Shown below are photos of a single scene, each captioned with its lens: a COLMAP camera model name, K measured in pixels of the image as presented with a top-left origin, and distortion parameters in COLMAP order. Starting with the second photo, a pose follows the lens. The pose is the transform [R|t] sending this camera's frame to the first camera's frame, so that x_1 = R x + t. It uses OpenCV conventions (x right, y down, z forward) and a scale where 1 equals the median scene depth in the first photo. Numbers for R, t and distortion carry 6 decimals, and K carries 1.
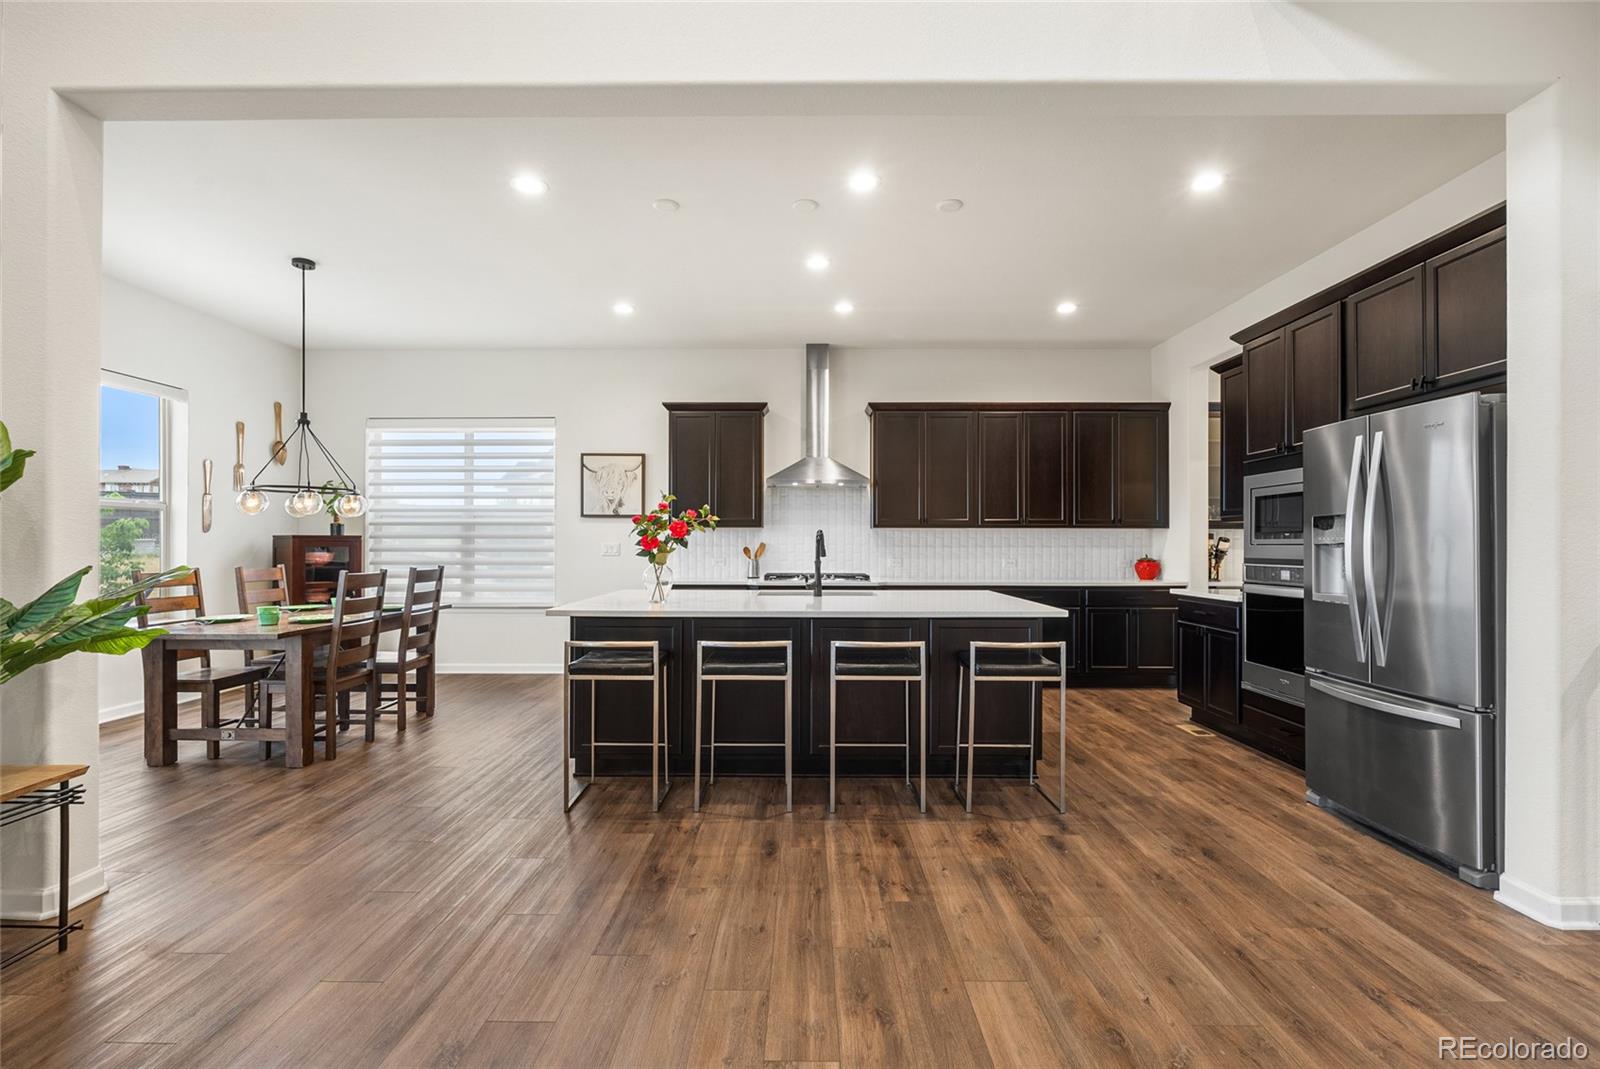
lens RADIAL K [[711.6, 0, 790.0], [0, 711.6, 544.8], [0, 0, 1]] dist [-0.005308, -0.000769]
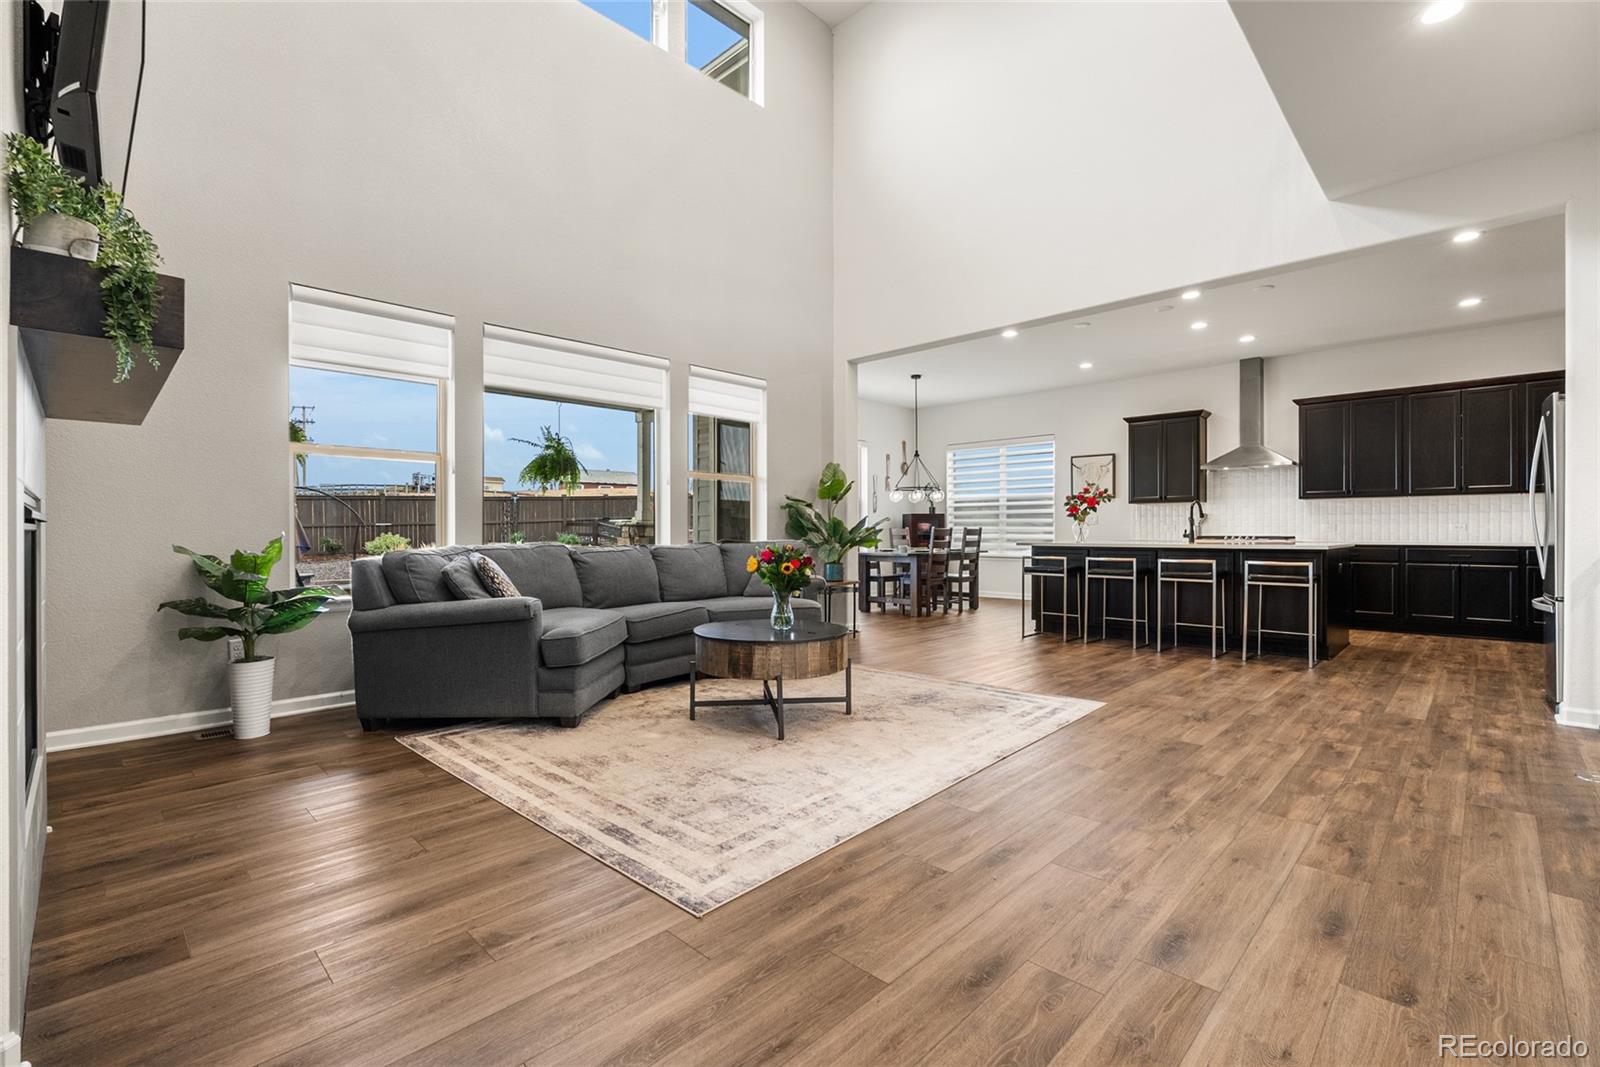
lens RADIAL K [[711.6, 0, 790.4], [0, 711.6, 523.2], [0, 0, 1]] dist [-0.005308, -0.000769]
pose [[0.715968, -0.010227, -0.698058, 0.463059], [0.000837, 0.999905, -0.013791, 0.046928], [0.698133, 0.009290, 0.715908, -0.689970]]
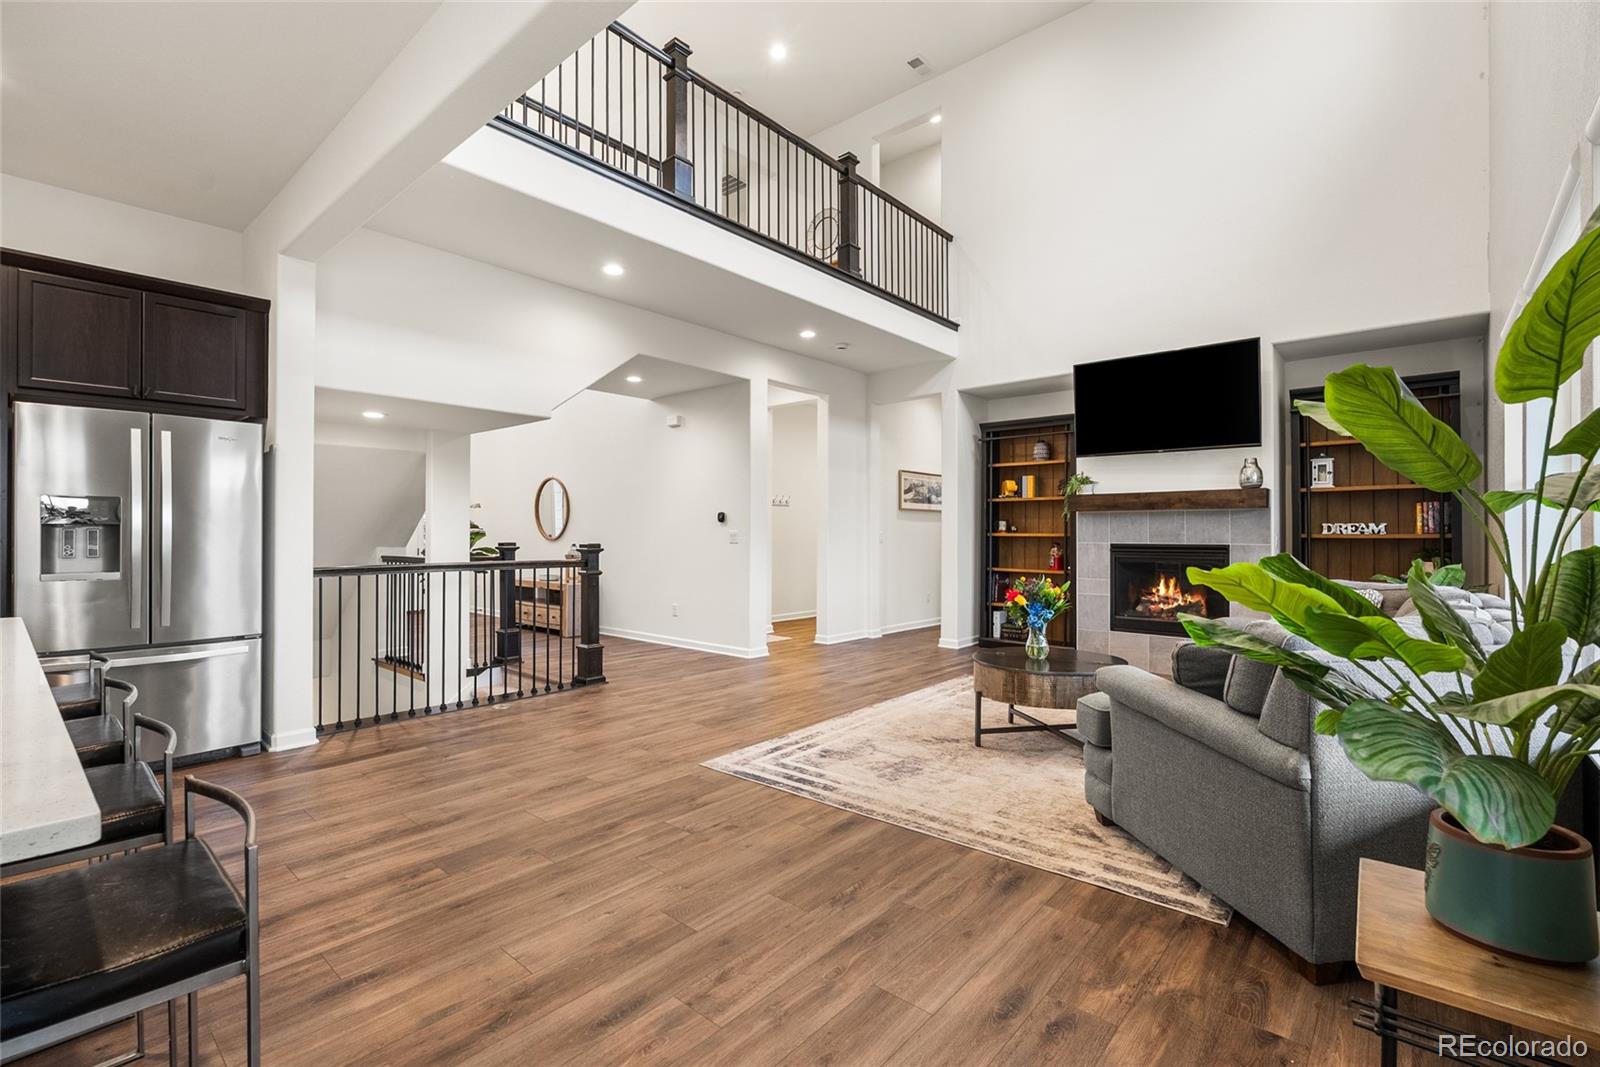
lens RADIAL K [[711.6, 0, 803.3], [0, 711.6, 531.9], [0, 0, 1]] dist [-0.005308, -0.000769]
pose [[-0.758942, -0.005175, 0.651138, -0.475727], [-0.001036, 0.999977, 0.006739, 0.002888], [-0.651158, 0.004440, -0.758929, 0.756526]]
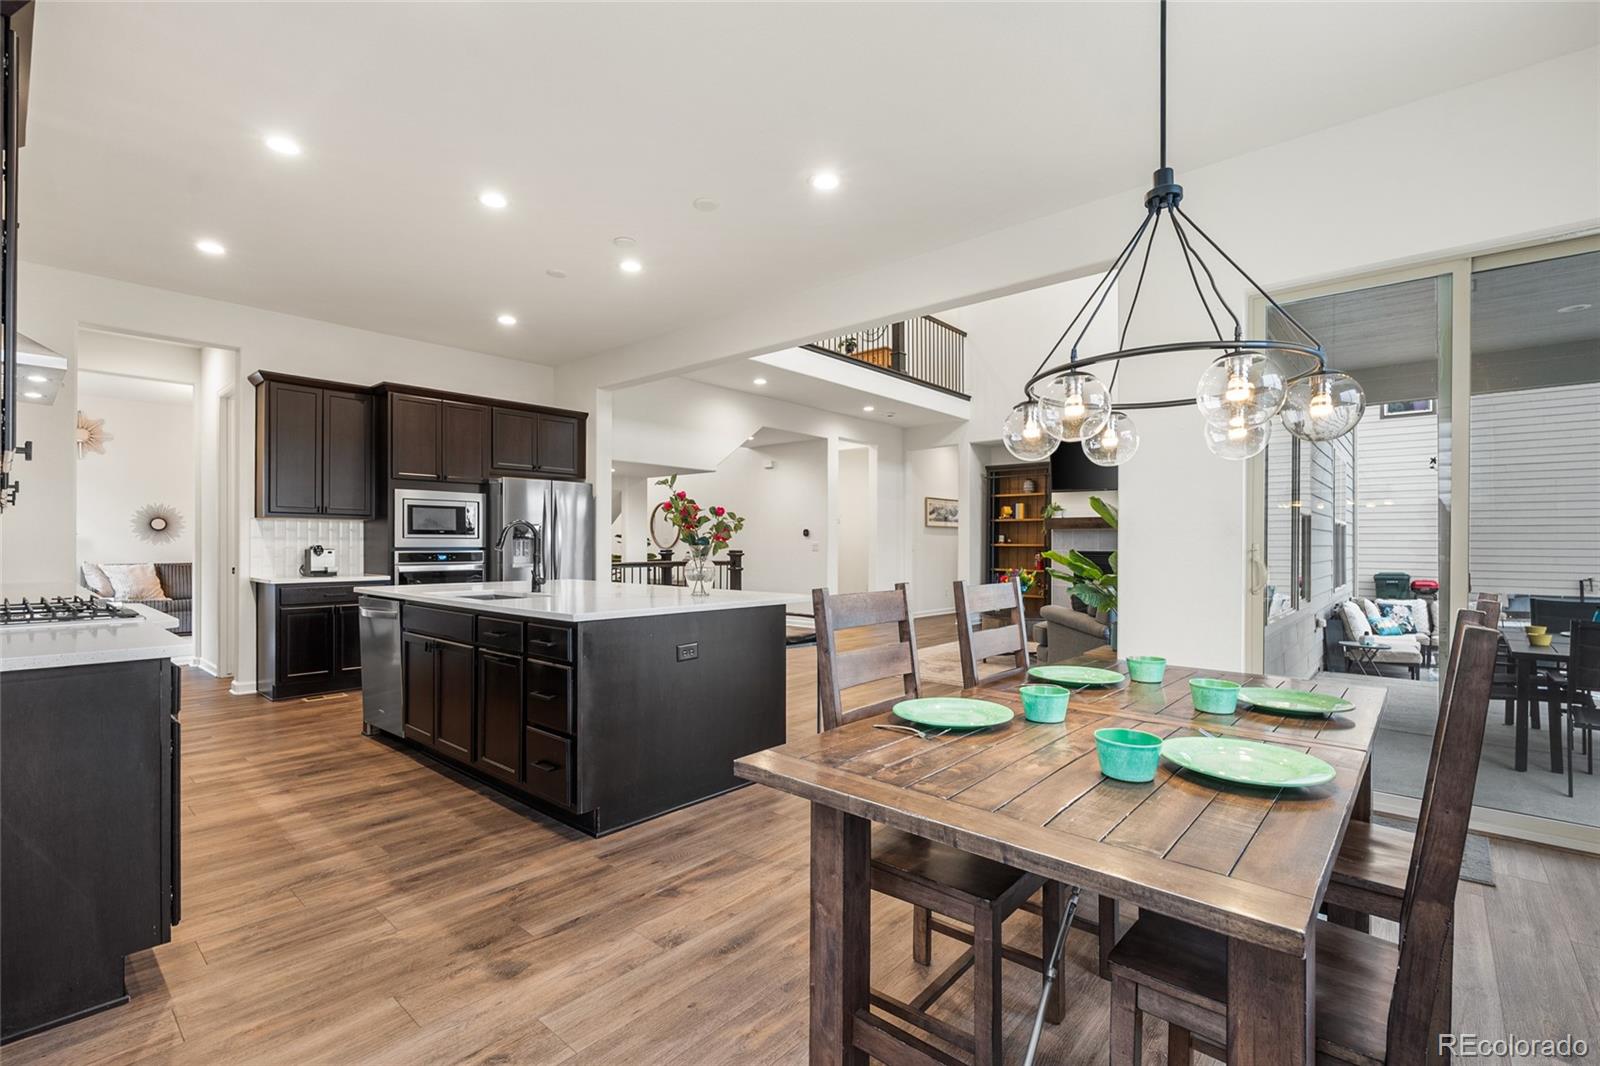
lens RADIAL K [[711.6, 0, 796.4], [0, 711.6, 539.9], [0, 0, 1]] dist [-0.005308, -0.000769]
pose [[-0.747871, -0.004251, 0.663830, -0.783115], [-0.003880, 0.999990, 0.002033, 0.001184], [-0.663832, -0.001055, -0.747881, 1.365883]]
